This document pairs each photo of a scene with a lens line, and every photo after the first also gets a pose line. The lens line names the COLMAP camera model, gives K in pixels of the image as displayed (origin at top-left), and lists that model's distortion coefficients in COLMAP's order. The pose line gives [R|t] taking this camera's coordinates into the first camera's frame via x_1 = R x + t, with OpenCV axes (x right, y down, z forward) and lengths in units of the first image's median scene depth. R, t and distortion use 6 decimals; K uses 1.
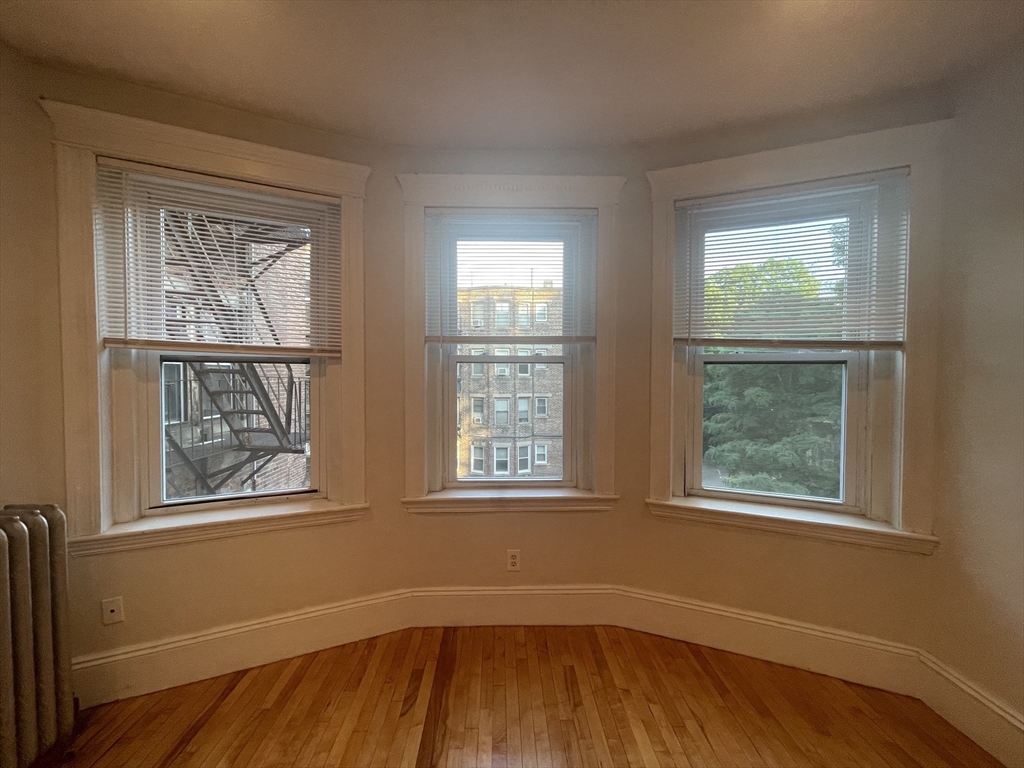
lens RADIAL K [[412.4, 0, 509.8], [0, 412.4, 384.0], [0, 0, 1]] dist [-0.006424, 0.001041]
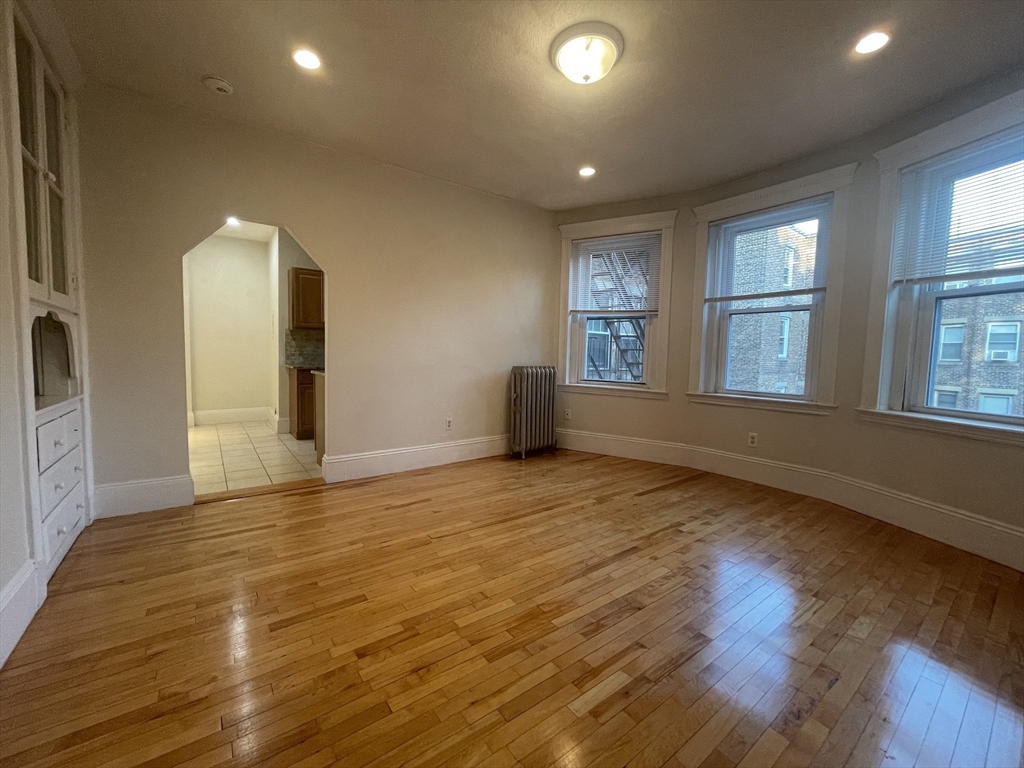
lens RADIAL K [[412.4, 0, 512.5], [0, 412.4, 382.6], [0, 0, 1]] dist [-0.006424, 0.001041]
pose [[0.586348, 0.064679, -0.807473, 0.756691], [-0.041862, 0.997895, 0.049534, 0.186516], [0.808977, 0.004758, 0.587821, -0.672788]]
